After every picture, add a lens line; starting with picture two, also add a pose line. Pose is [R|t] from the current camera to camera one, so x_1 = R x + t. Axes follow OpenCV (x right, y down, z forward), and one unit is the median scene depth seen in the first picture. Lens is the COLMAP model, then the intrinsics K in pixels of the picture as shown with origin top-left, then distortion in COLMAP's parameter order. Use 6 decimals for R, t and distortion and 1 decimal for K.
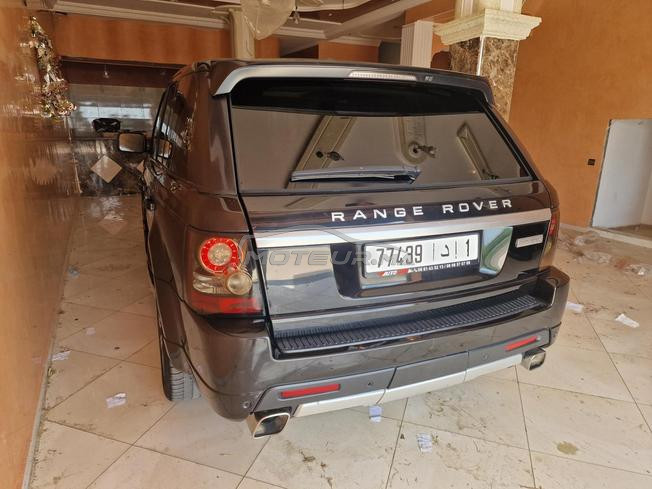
lens RADIAL K [[439.7, 0, 322.3], [0, 439.7, 245.3], [0, 0, 1]] dist [0.022555, -0.011439]
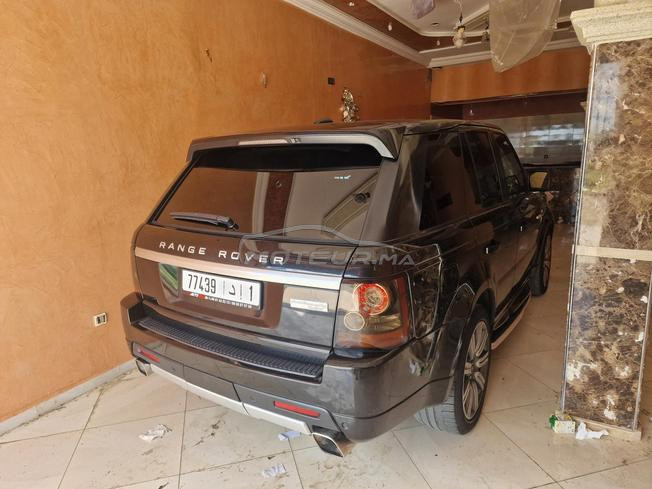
lens RADIAL K [[439.7, 0, 325.1], [0, 439.7, 243.1], [0, 0, 1]] dist [0.022555, -0.011439]
pose [[0.556979, 0.137718, -0.819029, 1.380015], [-0.180033, 0.982728, 0.042813, -0.208047], [0.810779, 0.123607, 0.572153, 0.520620]]
